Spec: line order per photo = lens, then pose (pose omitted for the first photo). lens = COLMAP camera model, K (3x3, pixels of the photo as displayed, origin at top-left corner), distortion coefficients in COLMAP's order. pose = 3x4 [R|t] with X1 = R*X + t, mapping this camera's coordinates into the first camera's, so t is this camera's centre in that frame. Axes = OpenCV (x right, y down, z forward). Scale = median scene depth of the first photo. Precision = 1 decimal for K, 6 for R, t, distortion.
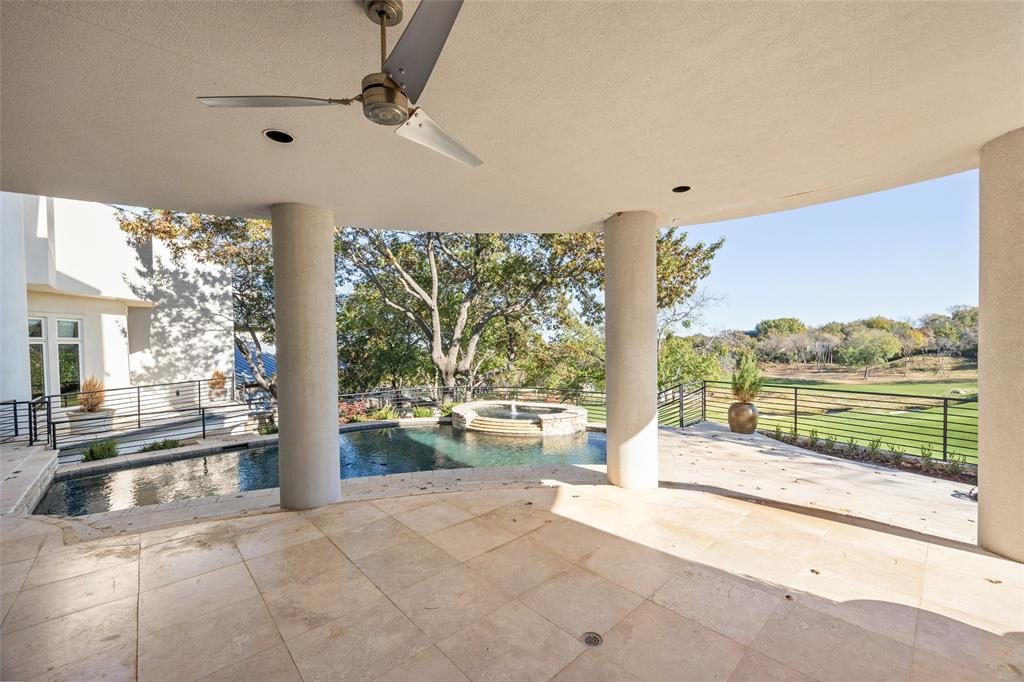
lens RADIAL K [[402.3, 0, 519.1], [0, 402.3, 355.4], [0, 0, 1]] dist [-0.000119, -0.000174]
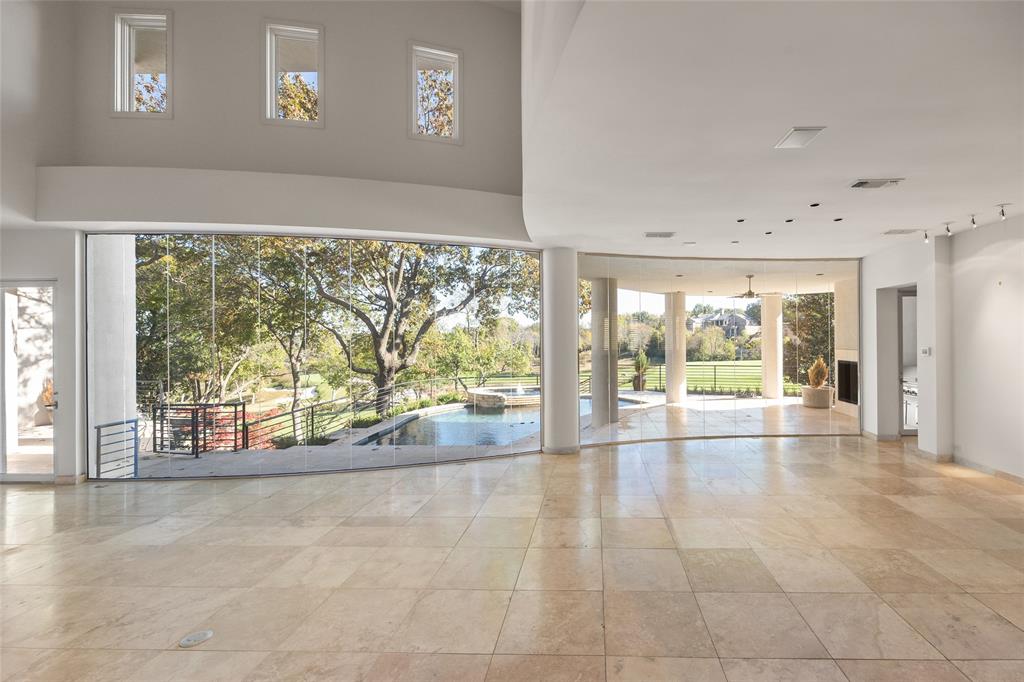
lens RADIAL K [[441.0, 0, 586.4], [0, 441.0, 346.8], [0, 0, 1]] dist [-0.028362, -0.000022]
pose [[0.692642, -0.002616, 0.721277, -0.660542], [0.010993, 0.999916, -0.006930, -0.001278], [-0.721198, 0.012729, 0.692612, -0.148174]]
